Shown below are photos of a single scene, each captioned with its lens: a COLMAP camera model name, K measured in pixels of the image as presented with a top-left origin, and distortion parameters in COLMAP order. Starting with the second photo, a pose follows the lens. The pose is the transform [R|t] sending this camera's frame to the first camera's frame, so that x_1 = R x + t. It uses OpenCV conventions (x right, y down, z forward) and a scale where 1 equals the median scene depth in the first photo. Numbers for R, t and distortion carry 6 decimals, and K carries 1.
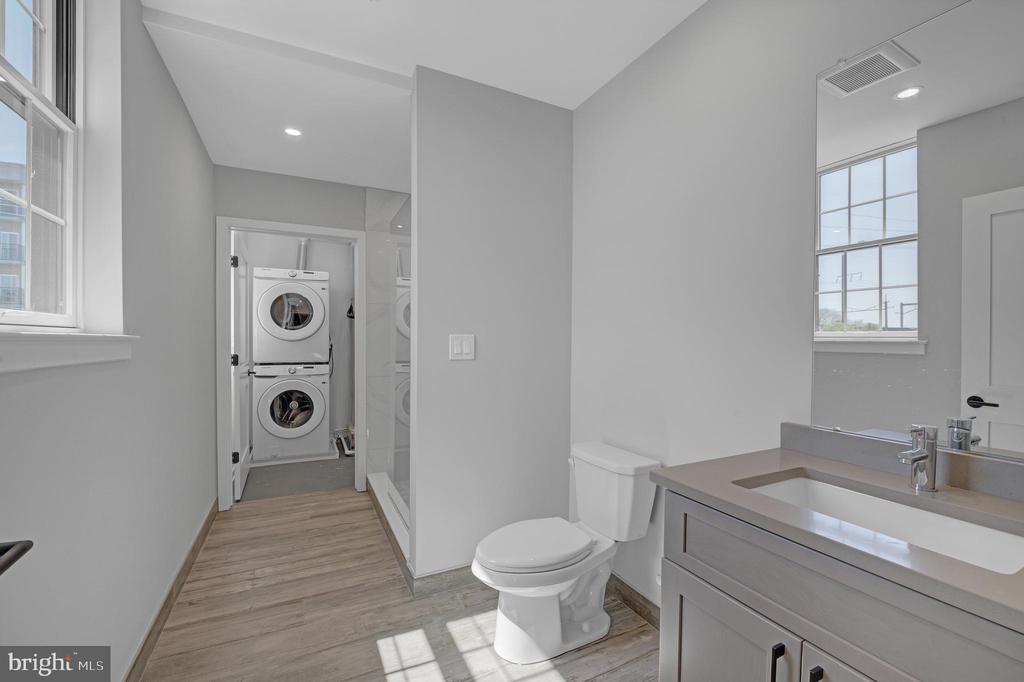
lens RADIAL K [[418.3, 0, 533.3], [0, 418.3, 345.7], [0, 0, 1]] dist [-0.014861, -0.000069]
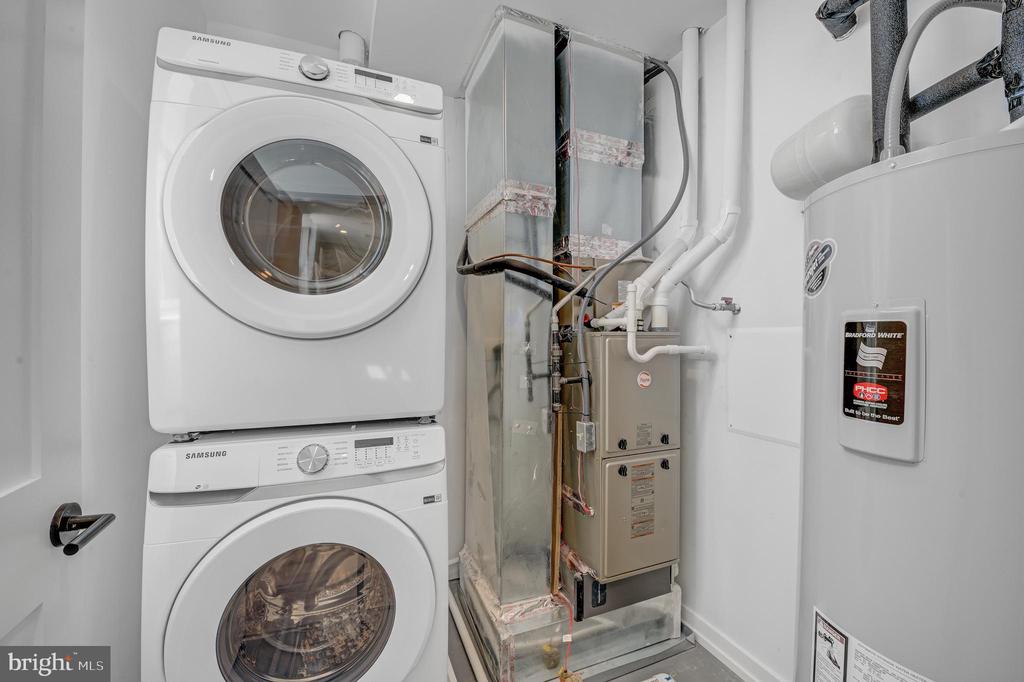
lens RADIAL K [[415.1, 0, 509.1], [0, 415.1, 336.9], [0, 0, 1]] dist [-0.018262, -0.000169]
pose [[0.992502, -0.002945, -0.122192, -0.441708], [0.002439, 0.999988, -0.004294, -0.011473], [0.122203, 0.003963, 0.992497, 0.784810]]
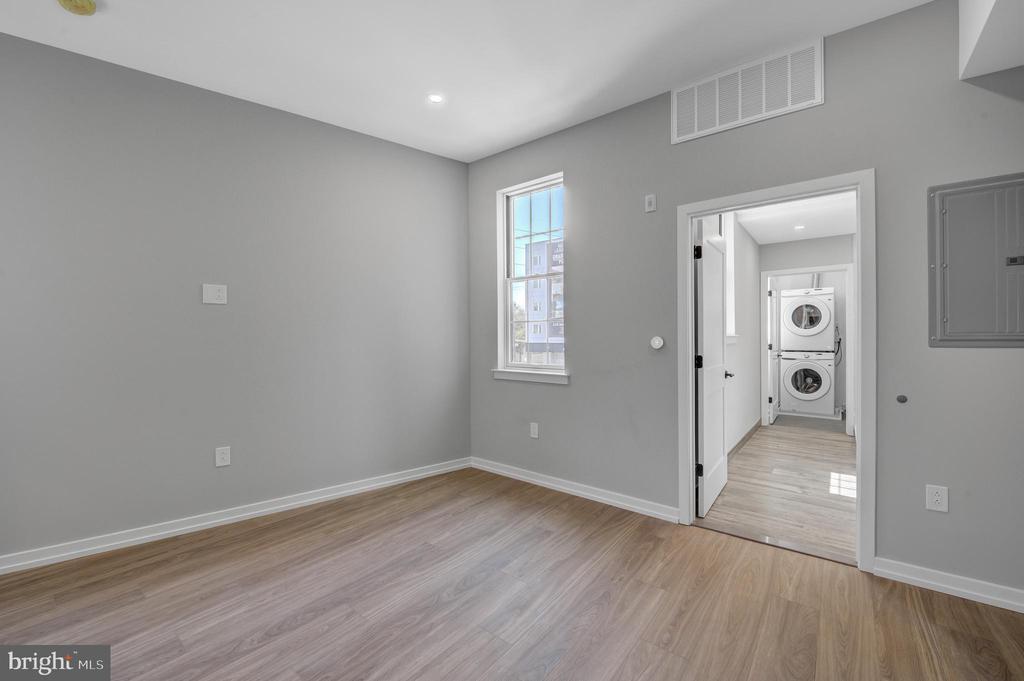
lens RADIAL K [[415.1, 0, 509.1], [0, 415.1, 336.4], [0, 0, 1]] dist [-0.018262, -0.000169]
pose [[0.374631, -0.002568, -0.927171, 0.404192], [-0.004734, 0.999978, -0.004683, 0.001873], [0.927162, 0.006144, 0.374610, -0.566744]]
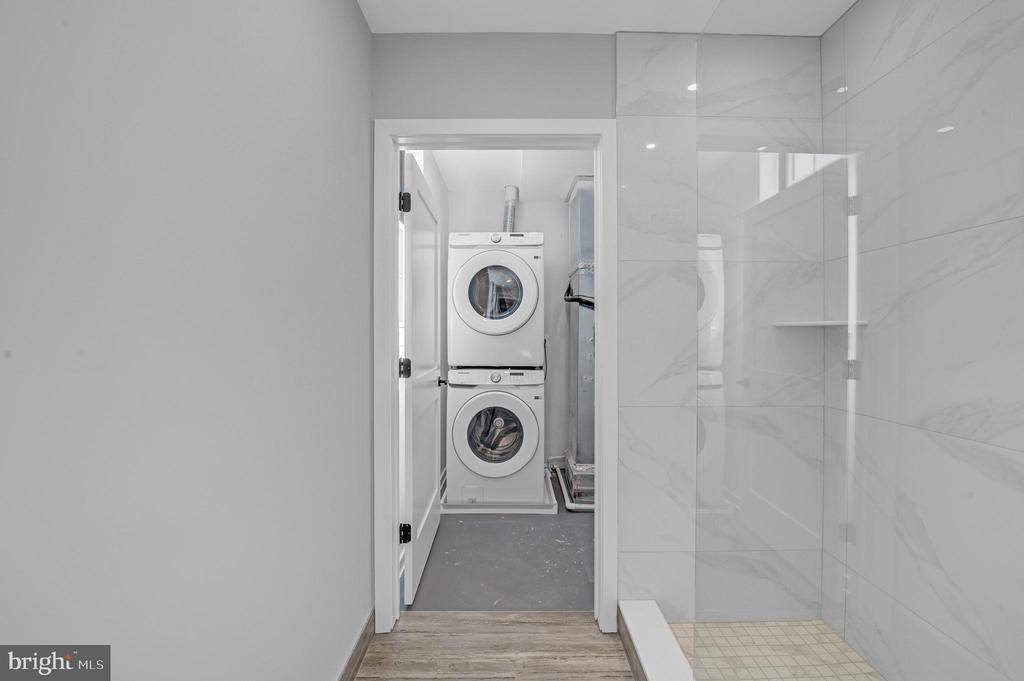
lens RADIAL K [[415.1, 0, 509.1], [0, 415.1, 336.4], [0, 0, 1]] dist [-0.018262, -0.000169]
pose [[0.870635, -0.000858, -0.491928, -0.225500], [-0.002091, 0.999983, -0.005445, -0.005501], [0.491925, 0.005769, 0.870619, 0.418777]]
